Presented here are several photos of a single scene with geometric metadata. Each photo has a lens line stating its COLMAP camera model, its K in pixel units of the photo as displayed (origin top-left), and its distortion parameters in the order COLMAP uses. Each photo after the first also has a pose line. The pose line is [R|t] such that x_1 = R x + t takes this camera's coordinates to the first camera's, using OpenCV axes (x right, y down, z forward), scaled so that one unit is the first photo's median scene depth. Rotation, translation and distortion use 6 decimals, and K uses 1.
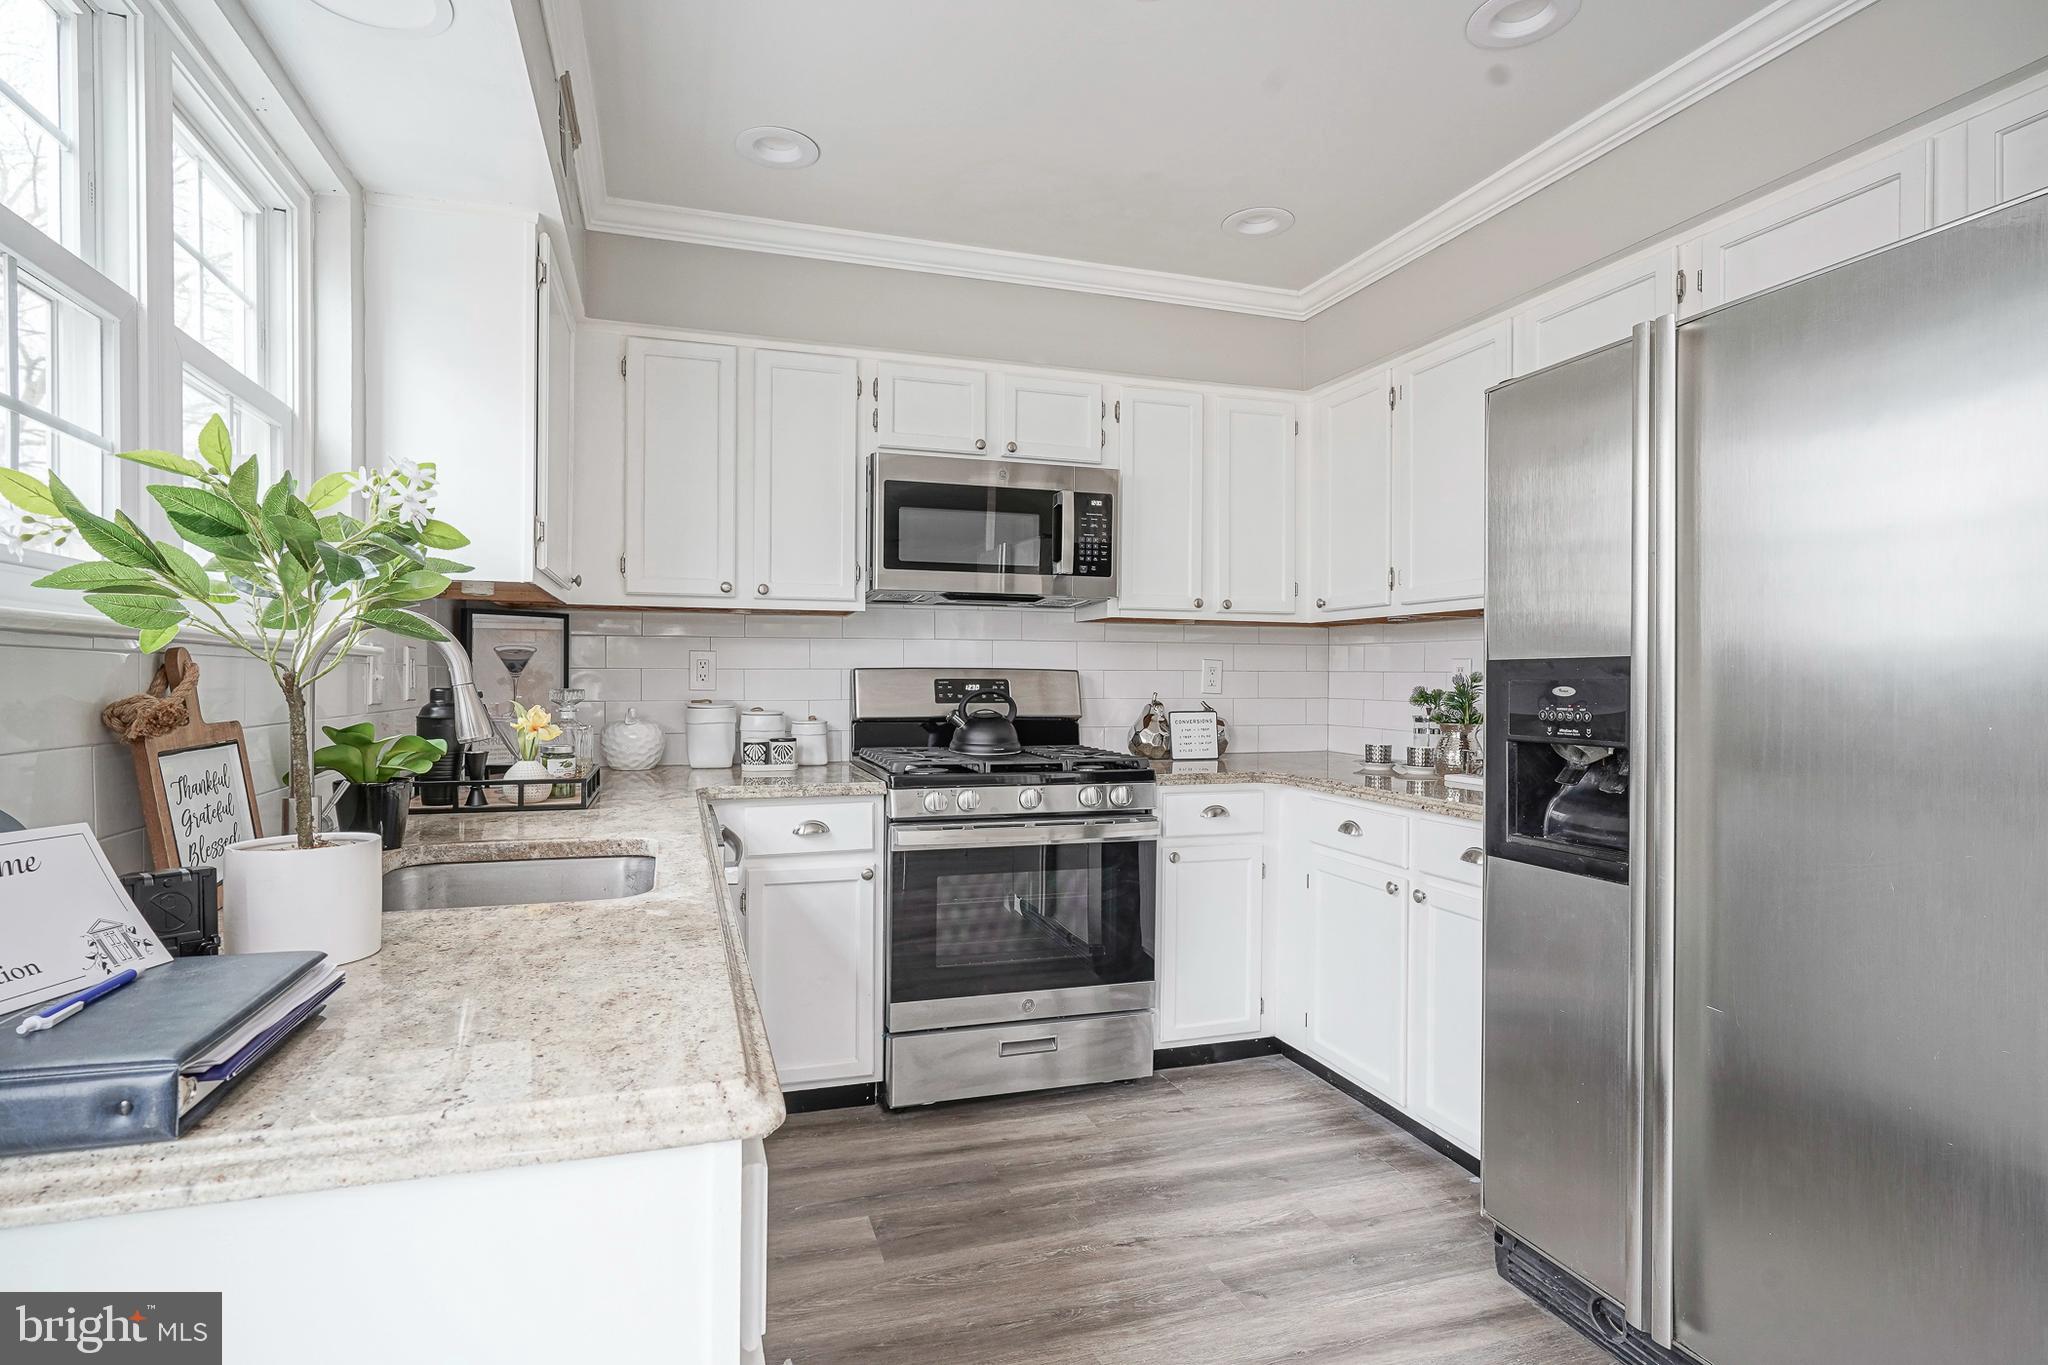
lens RADIAL K [[1022.4, 0, 1019.5], [0, 1022.4, 686.5], [0, 0, 1]] dist [-0.006518, 0.004764]
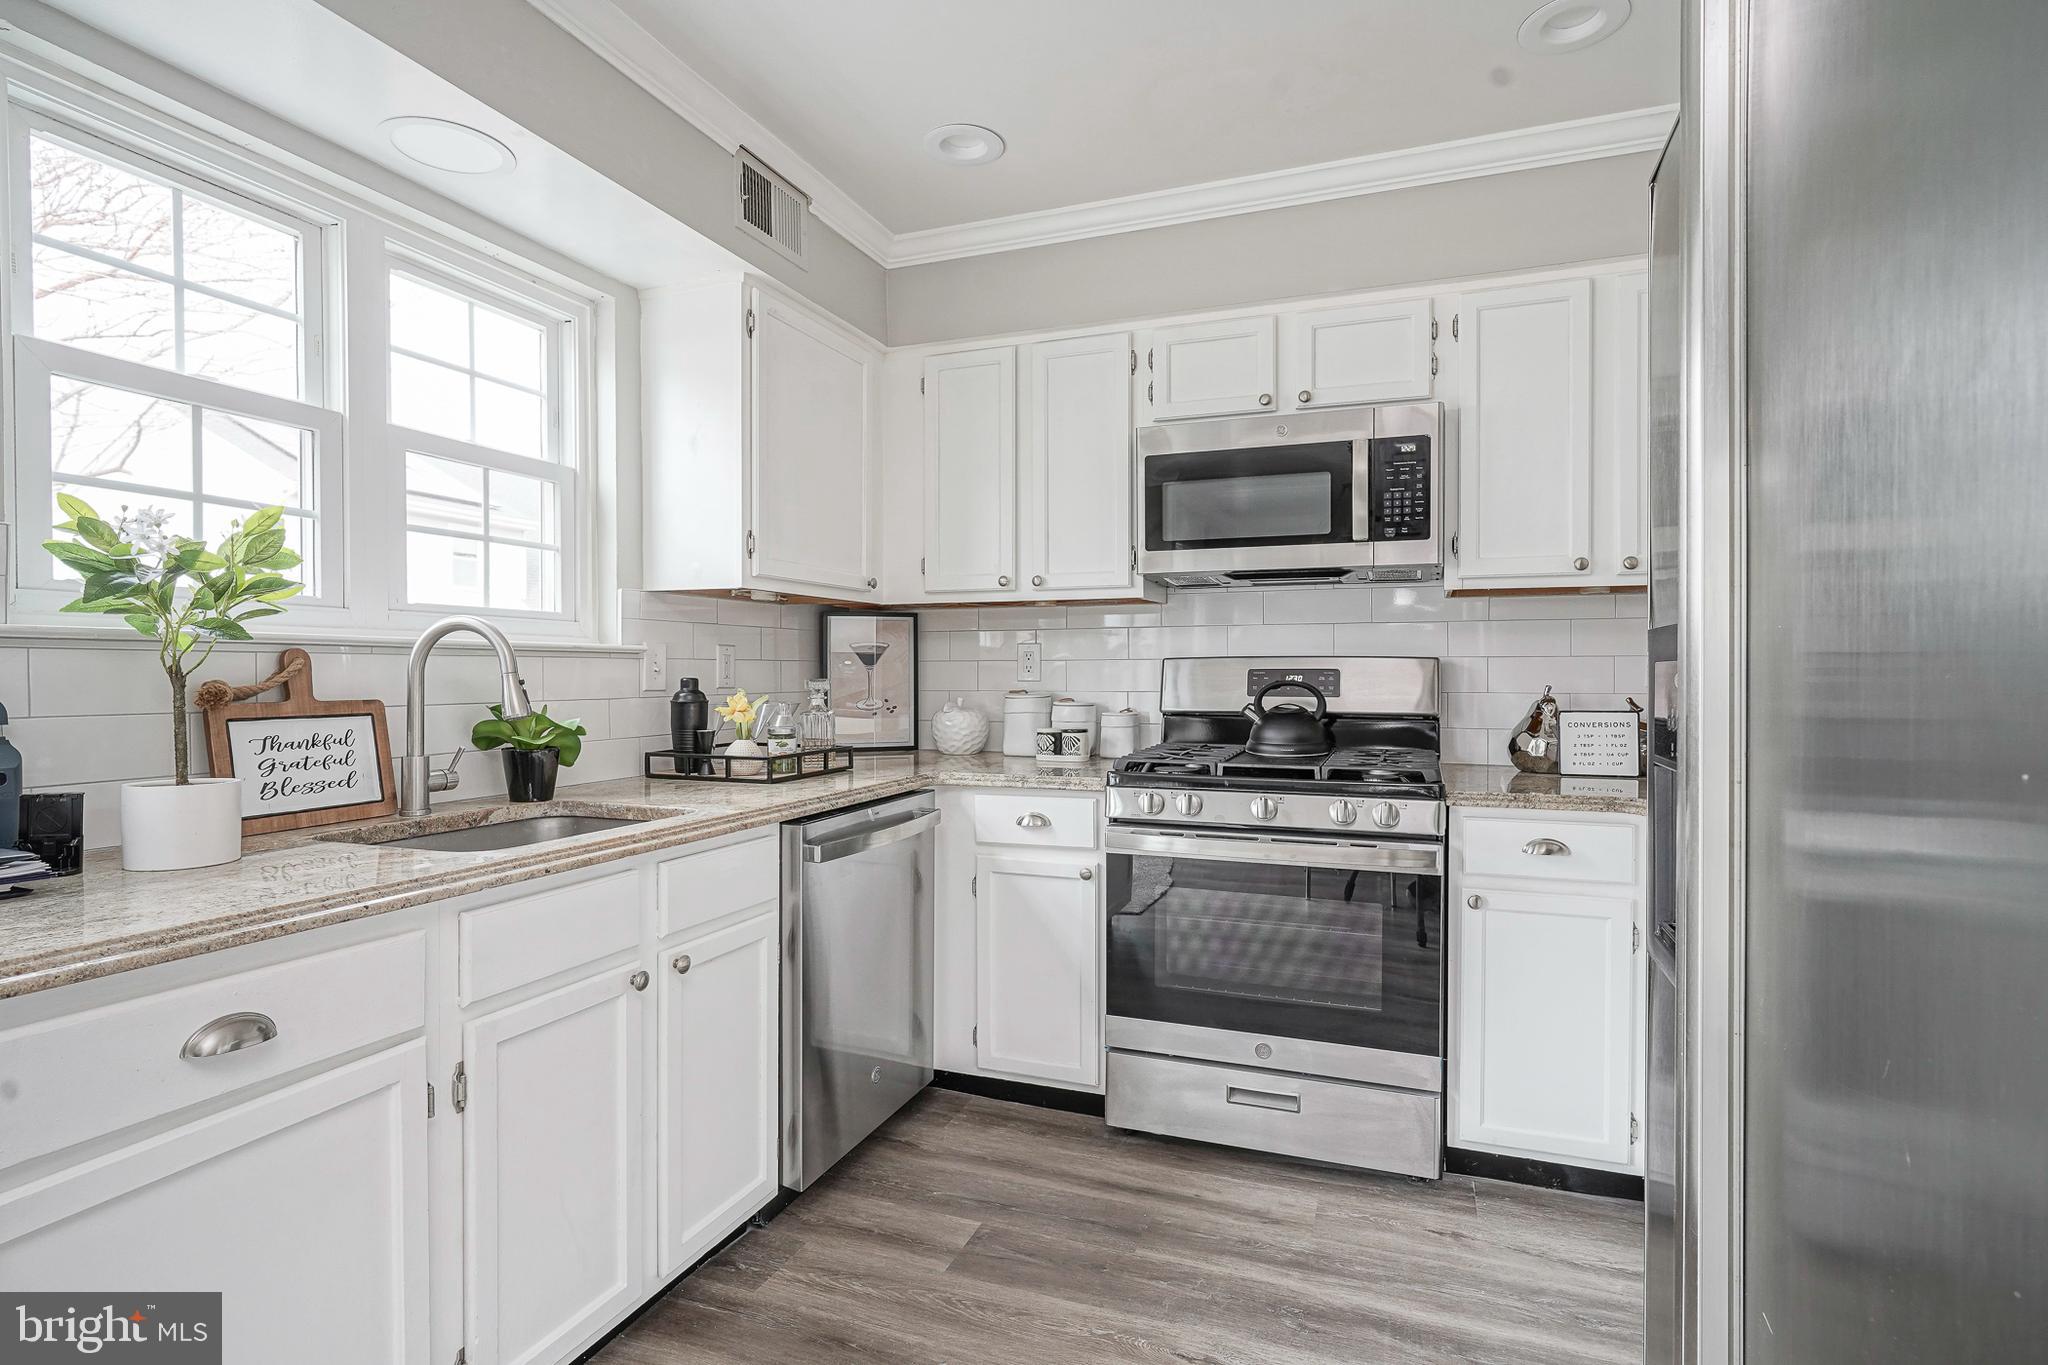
lens RADIAL K [[1022.4, 0, 1035.8], [0, 1022.4, 682.0], [0, 0, 1]] dist [-0.006518, 0.004764]
pose [[0.785949, 0.002010, -0.618287, 0.366804], [-0.000709, 0.999997, 0.002350, 0.002351], [0.618290, -0.001408, 0.785949, 0.202990]]
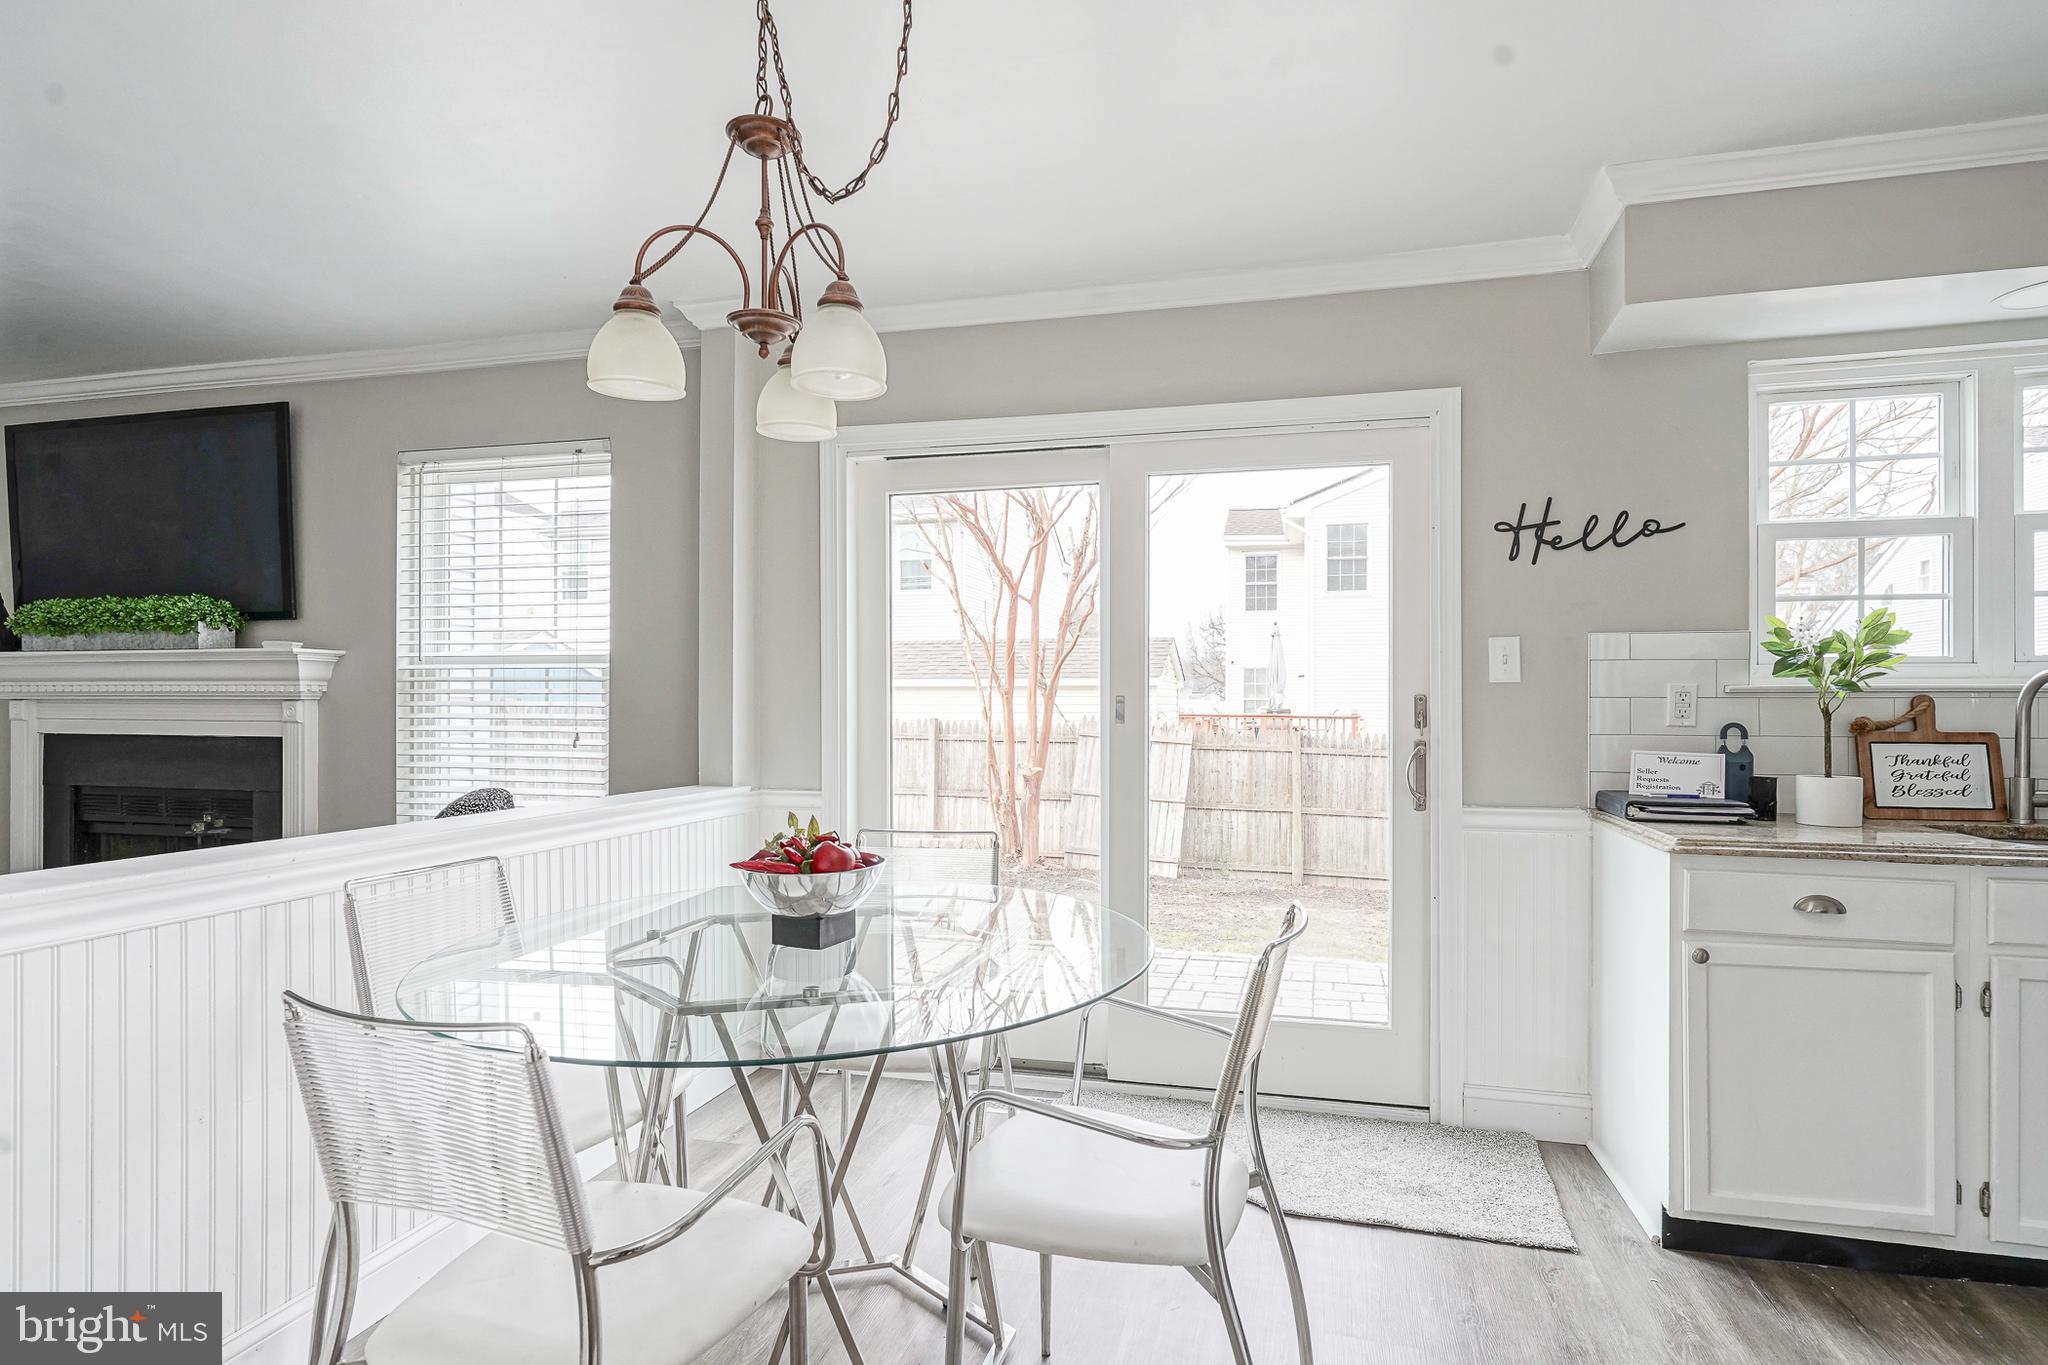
lens RADIAL K [[1022.4, 0, 1059.4], [0, 1022.4, 709.1], [0, 0, 1]] dist [-0.006518, 0.004764]
pose [[-0.515390, 0.000338, -0.856956, 0.803269], [-0.010230, 0.999926, 0.006547, -0.002086], [0.856895, 0.012141, -0.515349, 0.227555]]
